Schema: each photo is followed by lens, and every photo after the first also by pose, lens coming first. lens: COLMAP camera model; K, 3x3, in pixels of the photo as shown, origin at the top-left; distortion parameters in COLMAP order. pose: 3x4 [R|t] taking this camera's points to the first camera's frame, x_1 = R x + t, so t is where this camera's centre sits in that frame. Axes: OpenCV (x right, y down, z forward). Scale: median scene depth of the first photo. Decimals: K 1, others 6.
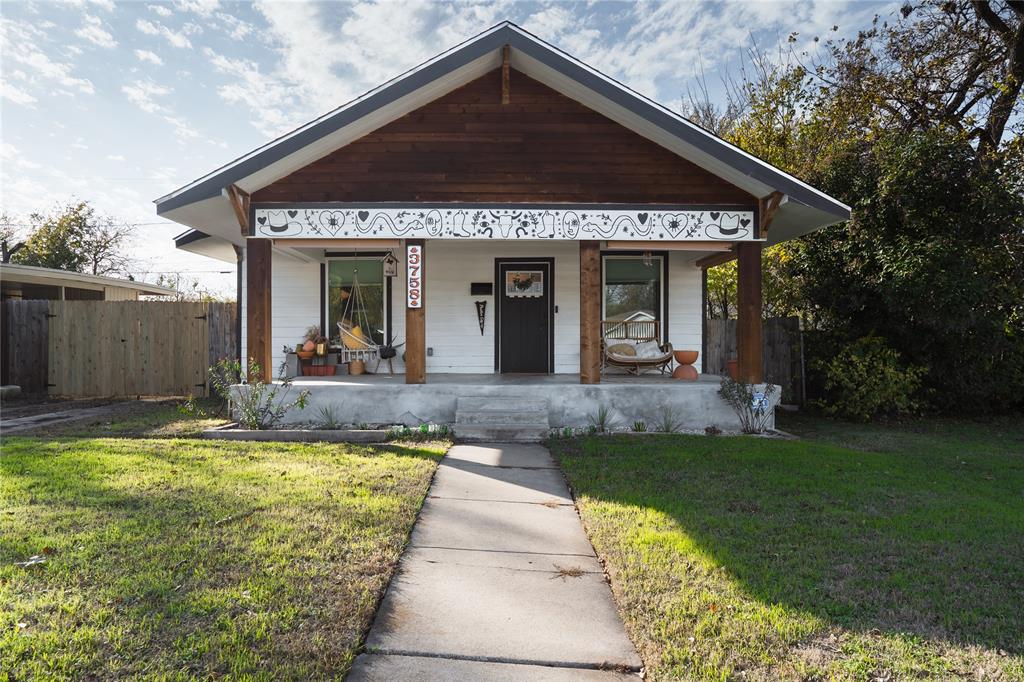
lens RADIAL K [[688.3, 0, 486.1], [0, 688.3, 330.4], [0, 0, 1]] dist [-0.003387, 0.003970]
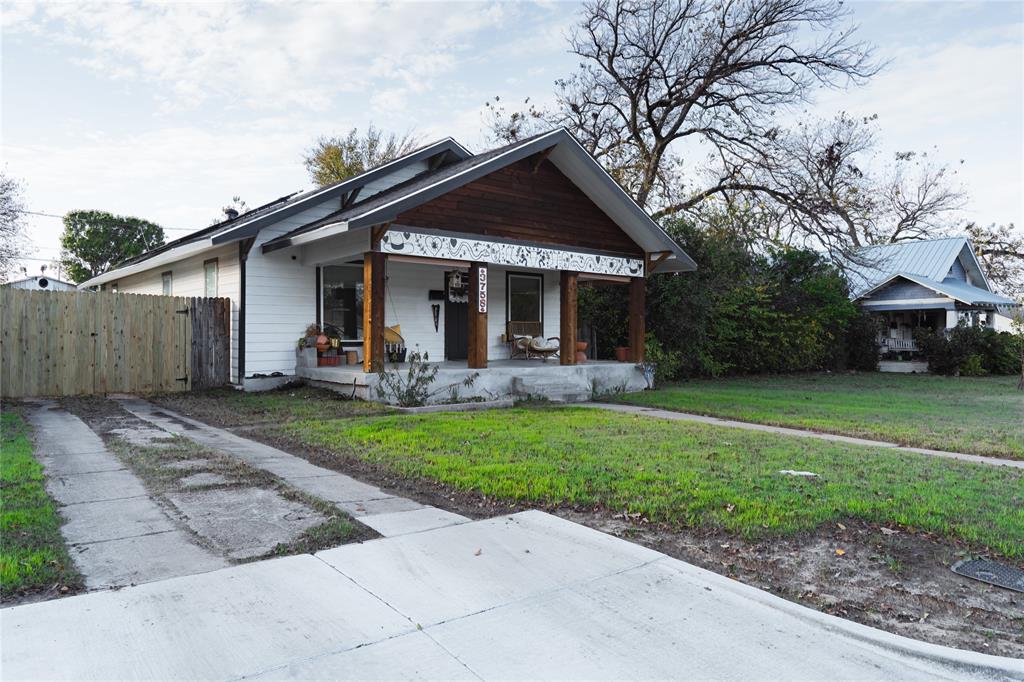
lens RADIAL K [[688.3, 0, 506.2], [0, 688.3, 332.1], [0, 0, 1]] dist [-0.003387, 0.003970]
pose [[0.775972, 0.005719, 0.630741, -0.931128], [-0.014937, 0.999845, 0.009312, -0.007964], [-0.630590, -0.016647, 0.775937, -0.096356]]
